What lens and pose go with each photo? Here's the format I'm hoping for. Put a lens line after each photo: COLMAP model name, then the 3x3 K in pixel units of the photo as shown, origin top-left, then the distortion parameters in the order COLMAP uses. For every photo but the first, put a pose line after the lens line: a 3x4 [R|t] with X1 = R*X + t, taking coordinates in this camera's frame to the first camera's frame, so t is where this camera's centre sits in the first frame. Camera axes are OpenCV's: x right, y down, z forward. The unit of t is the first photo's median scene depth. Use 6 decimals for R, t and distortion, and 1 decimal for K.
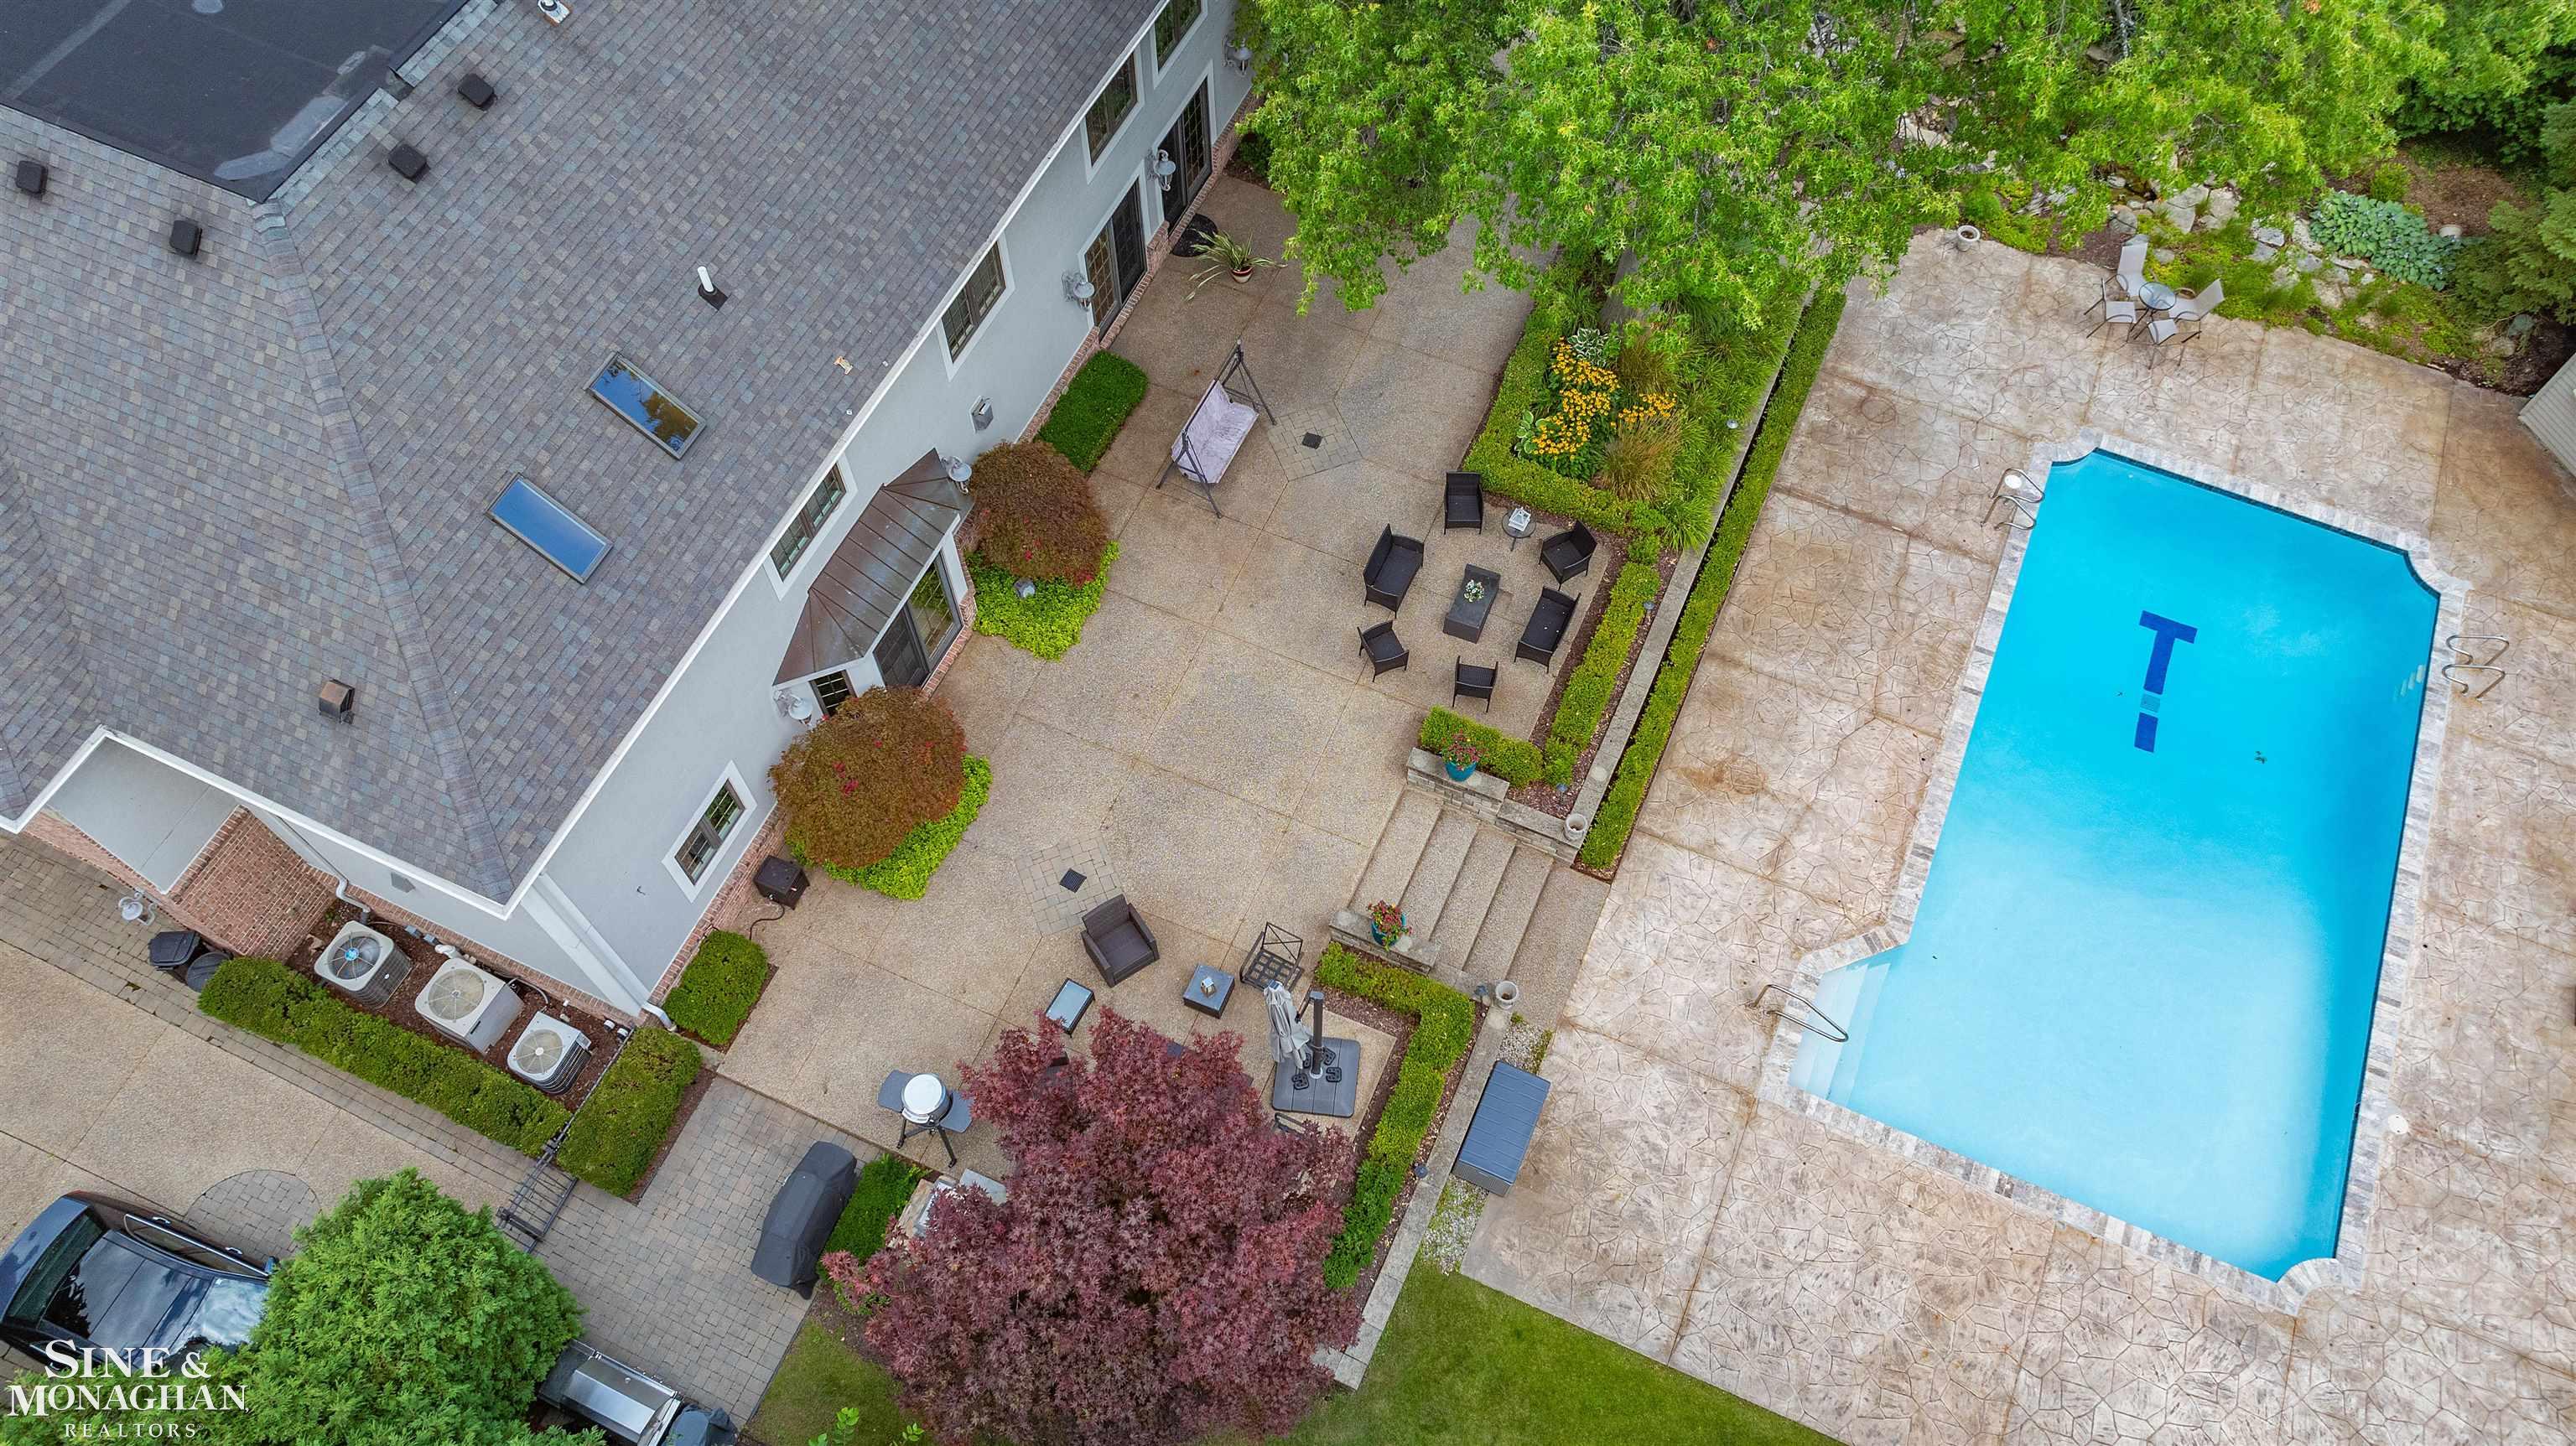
lens RADIAL K [[1823.3, 0, 1288.0], [0, 1823.3, 723.0], [0, 0, 1]] dist [-0.048858, 0.048025]
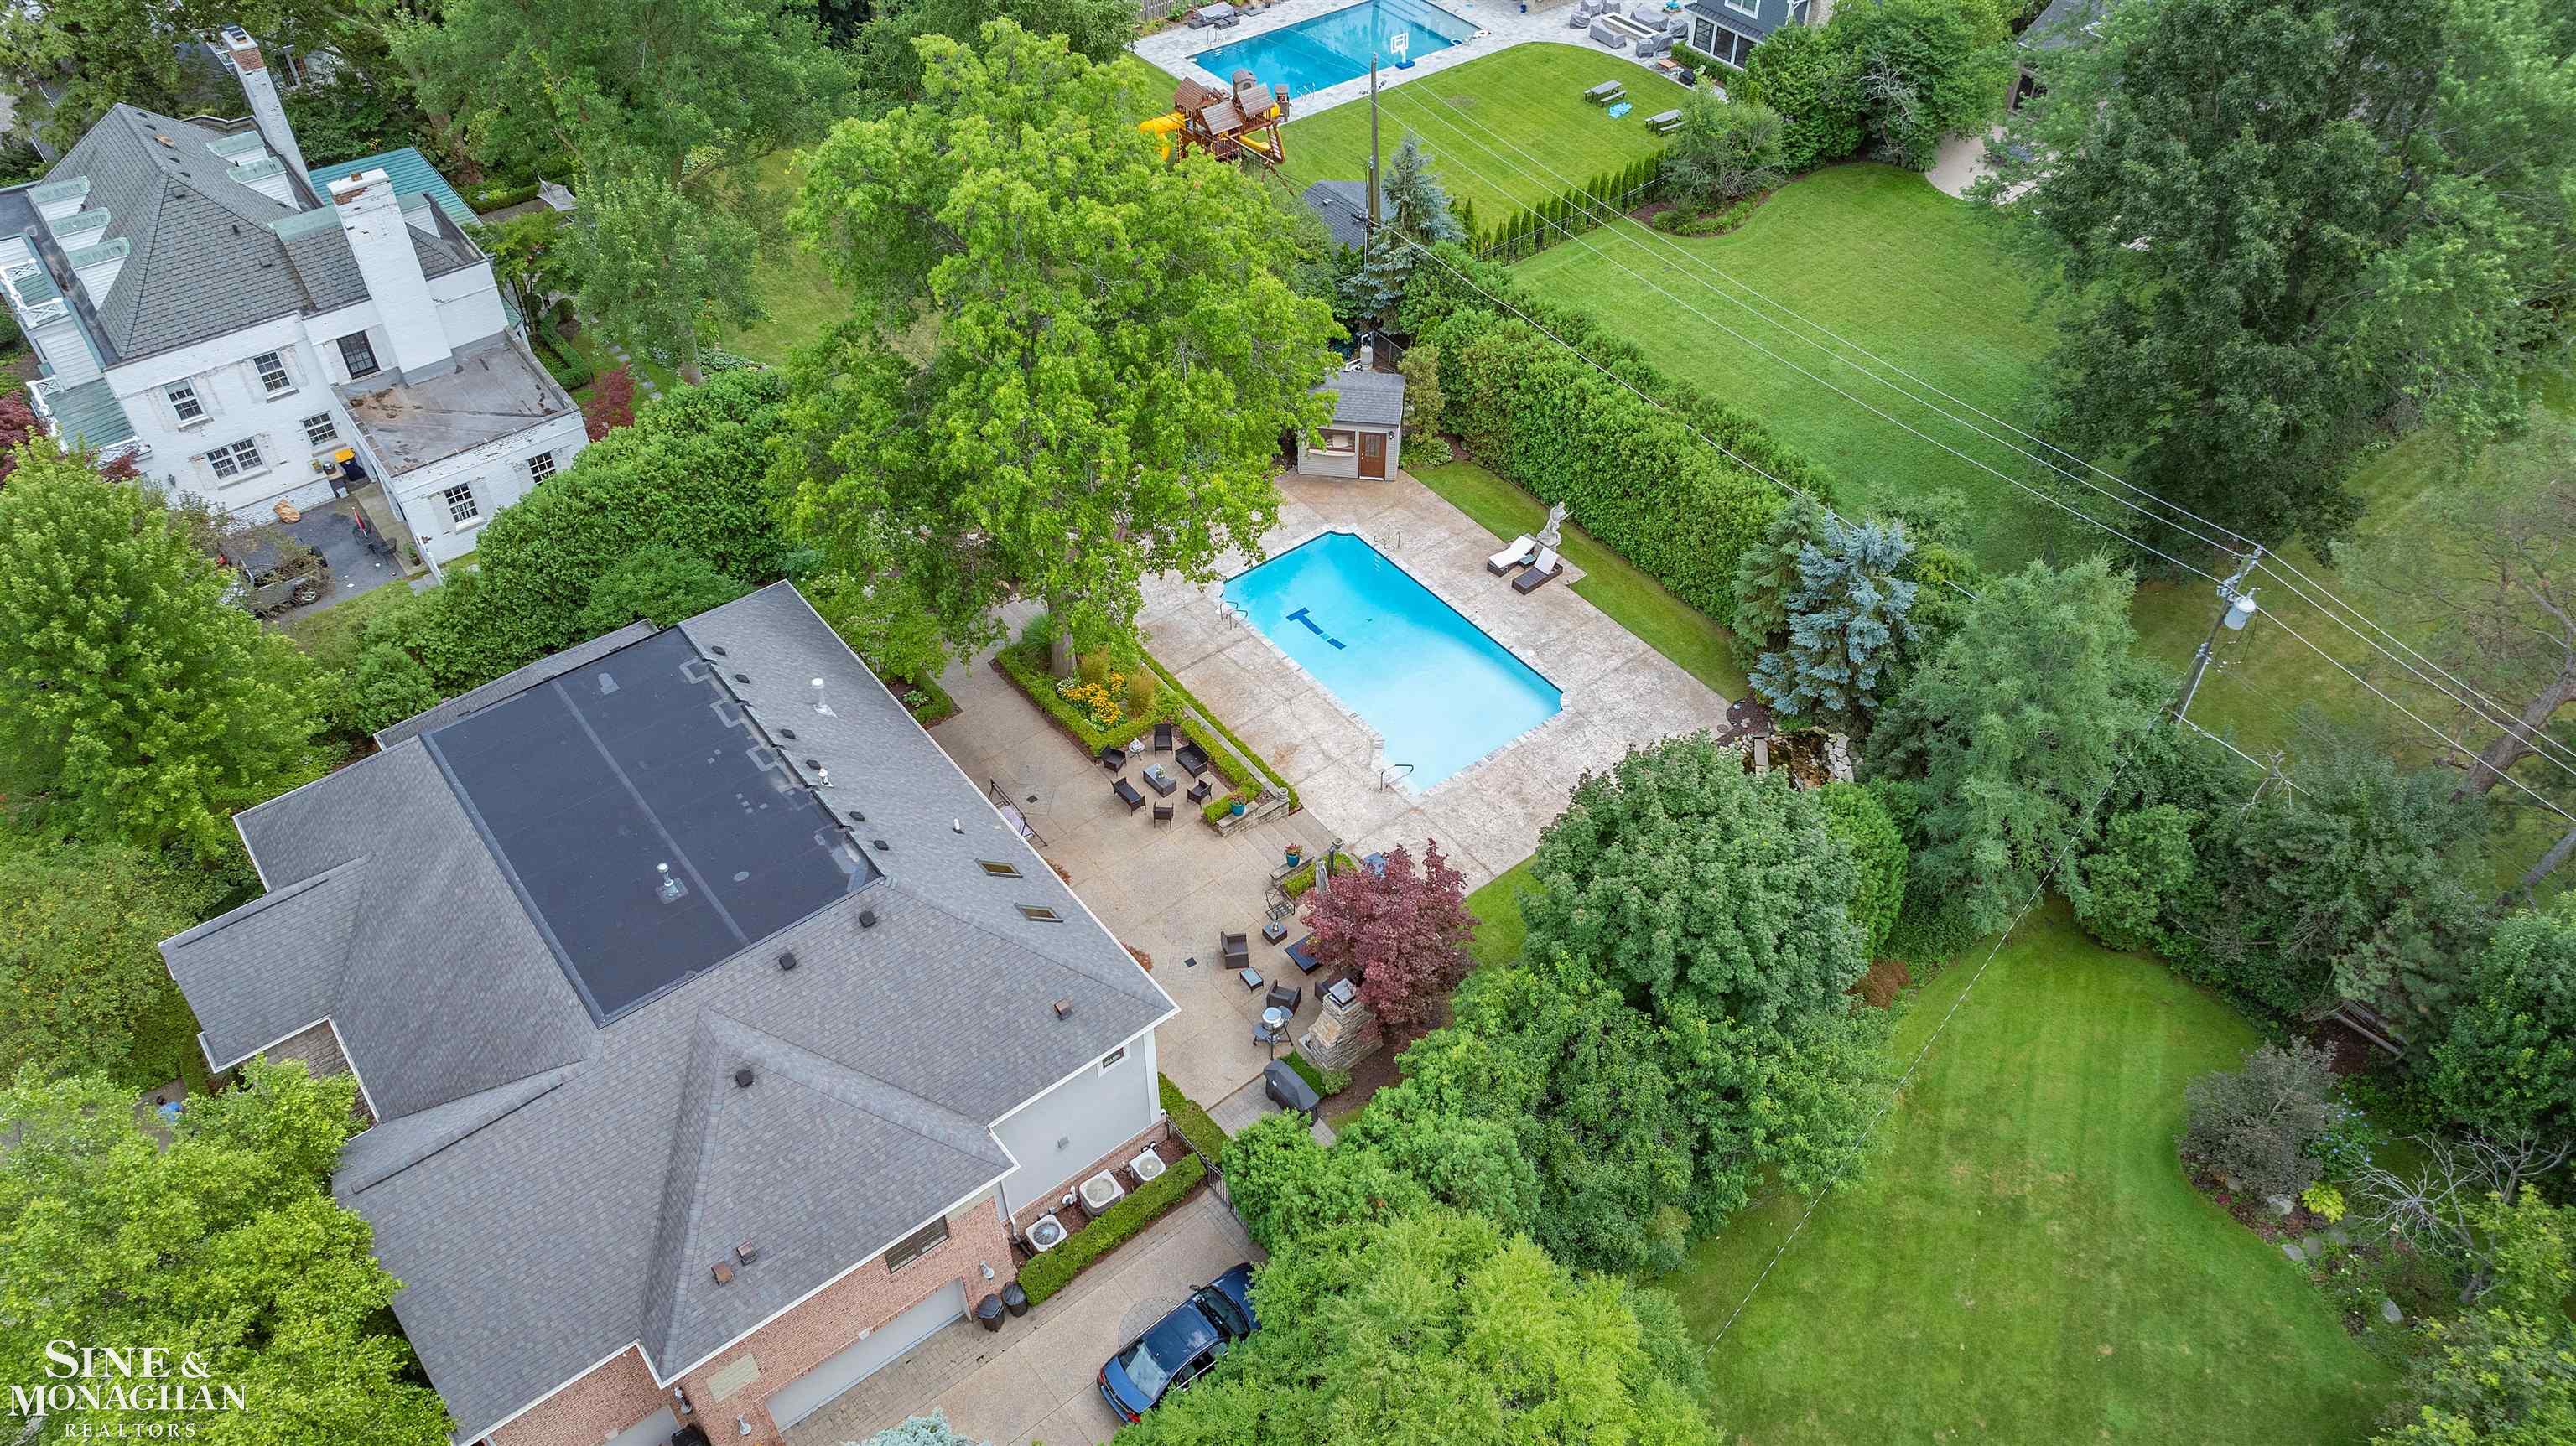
lens RADIAL K [[1792.9, 0, 1299.9], [0, 1792.9, 725.2], [0, 0, 1]] dist [-0.055513, 0.053645]
pose [[0.462854, -0.609291, 0.643841, -1.161662], [0.768681, 0.637612, 0.050795, -0.089981], [-0.441470, 0.471398, 0.763472, -0.714304]]
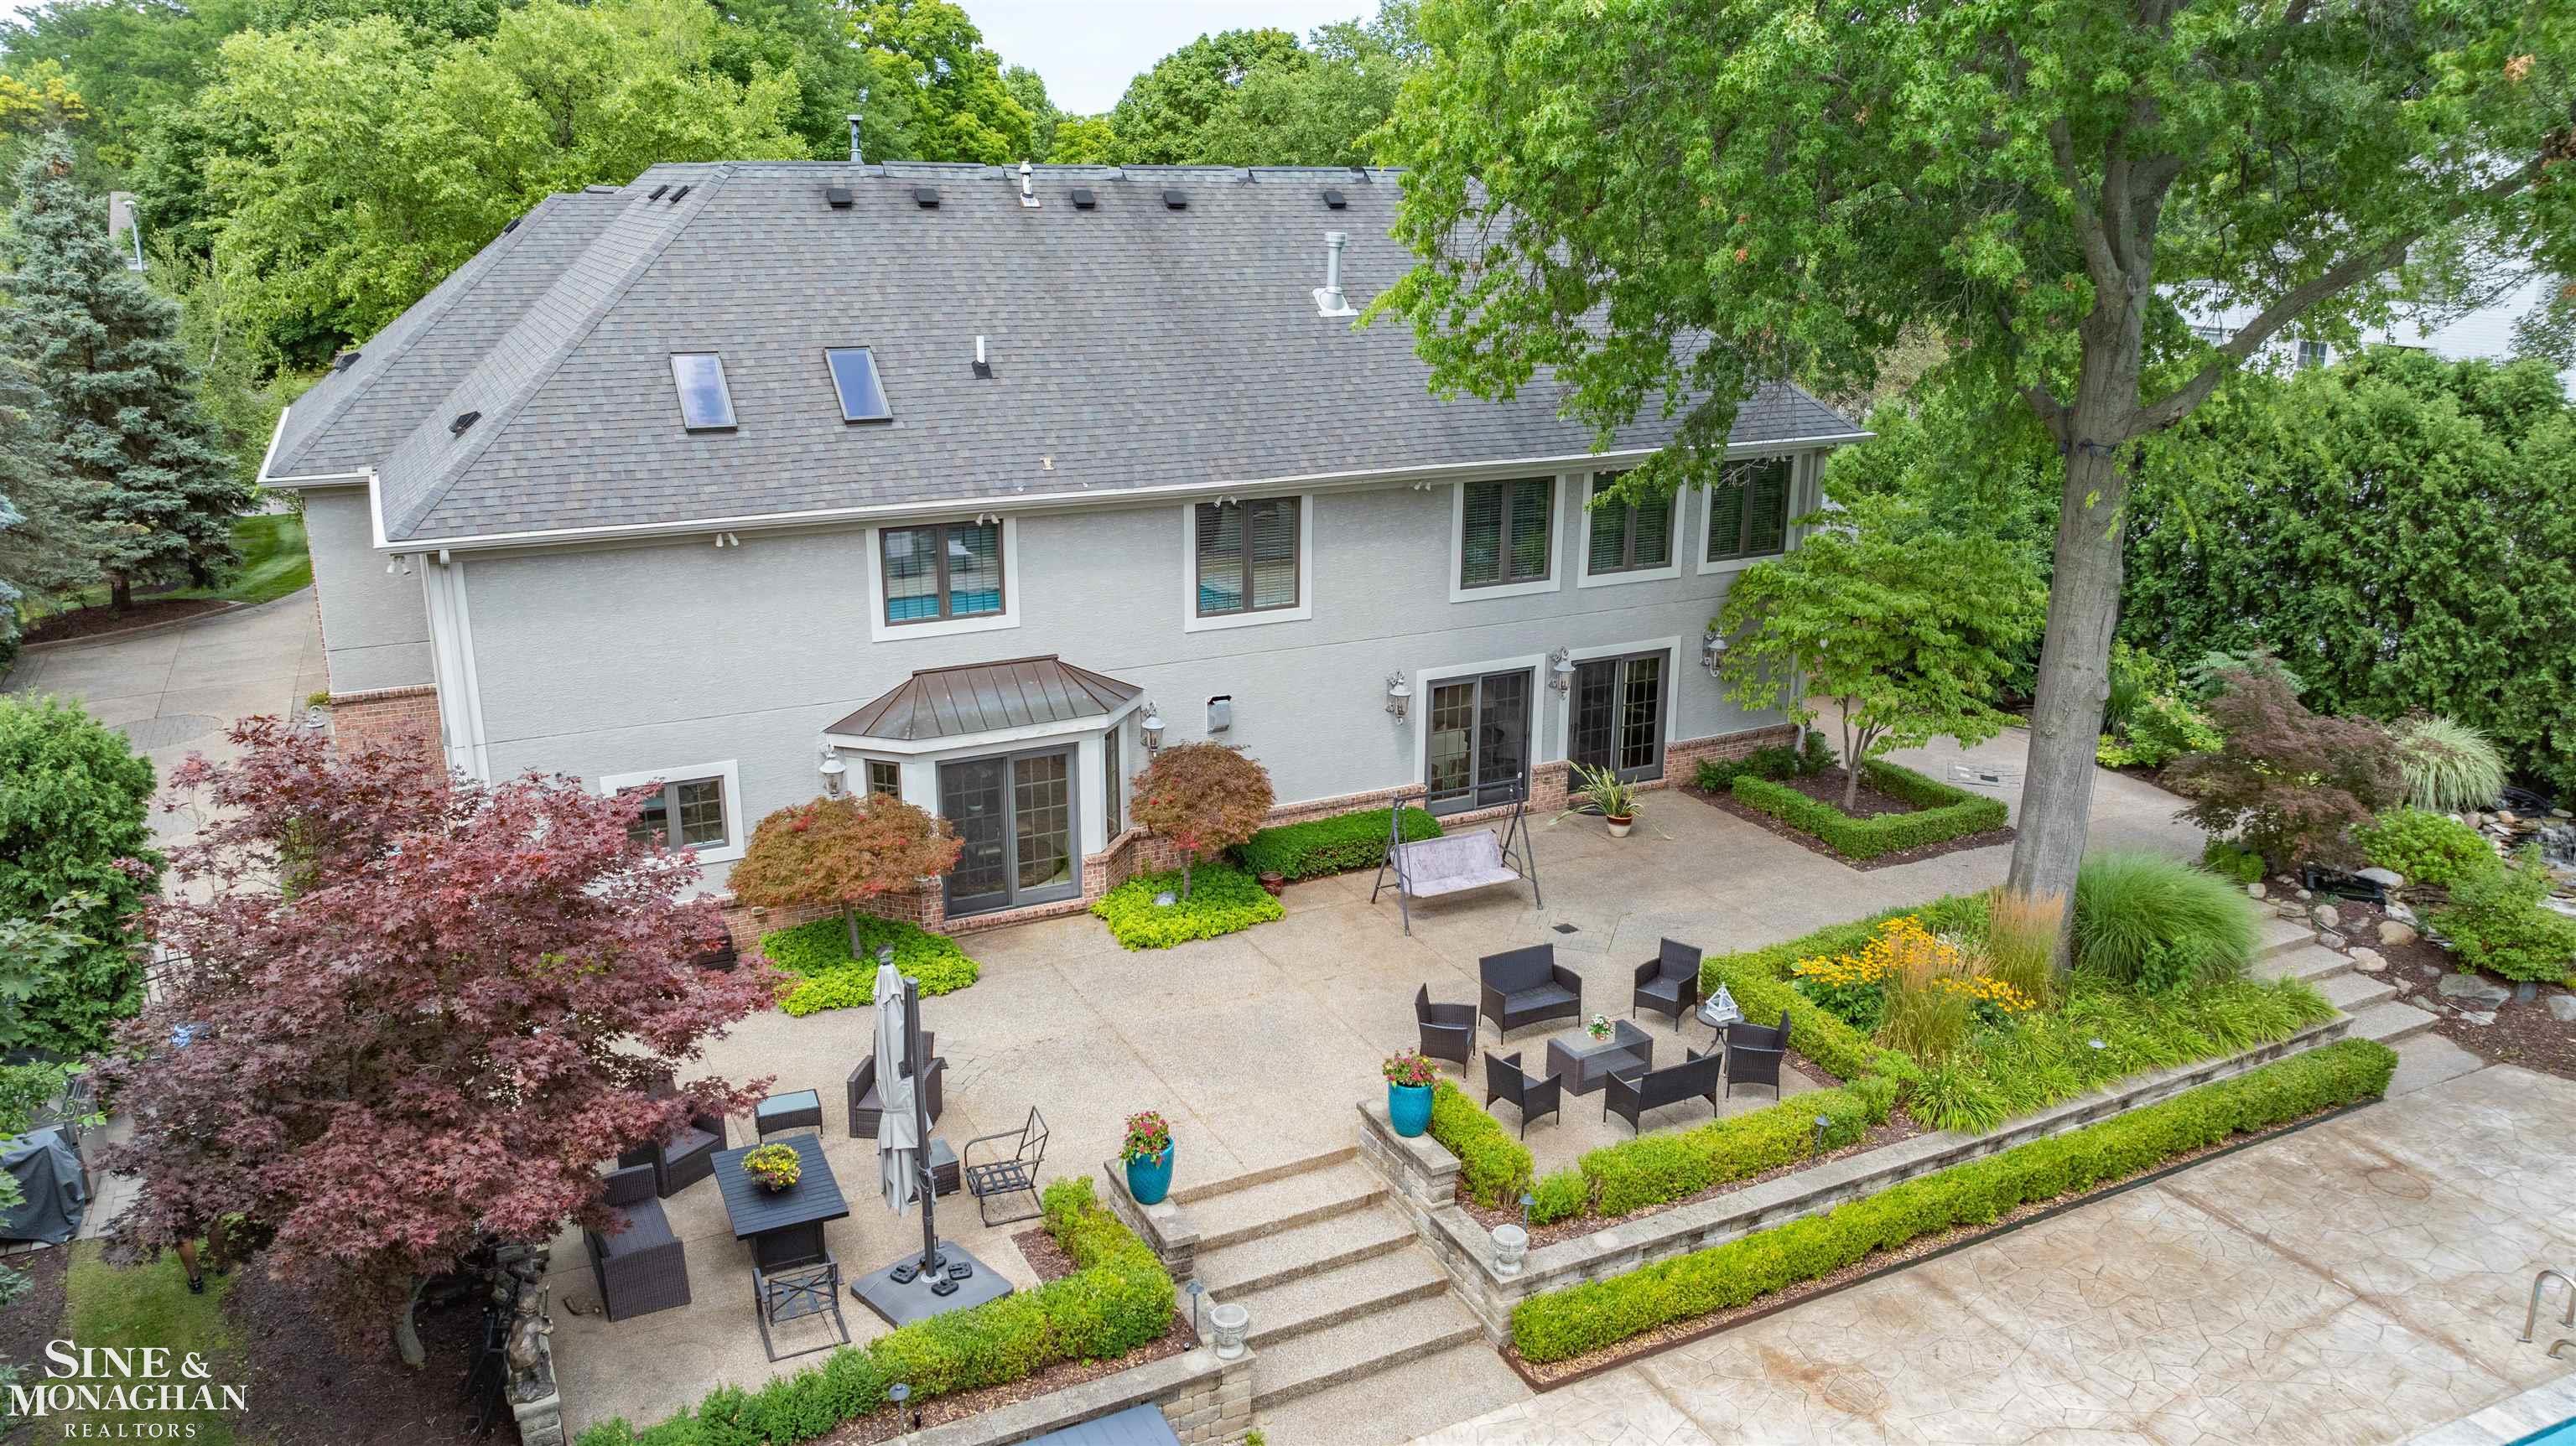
lens RADIAL K [[1812.7, 0, 1295.2], [0, 1812.7, 716.0], [0, 0, 1]] dist [-0.037025, 0.035534]
pose [[0.774283, 0.187712, -0.604359, 0.430532], [-0.553112, 0.664763, -0.502152, 0.282017], [0.307496, 0.723086, 0.618541, 0.431864]]
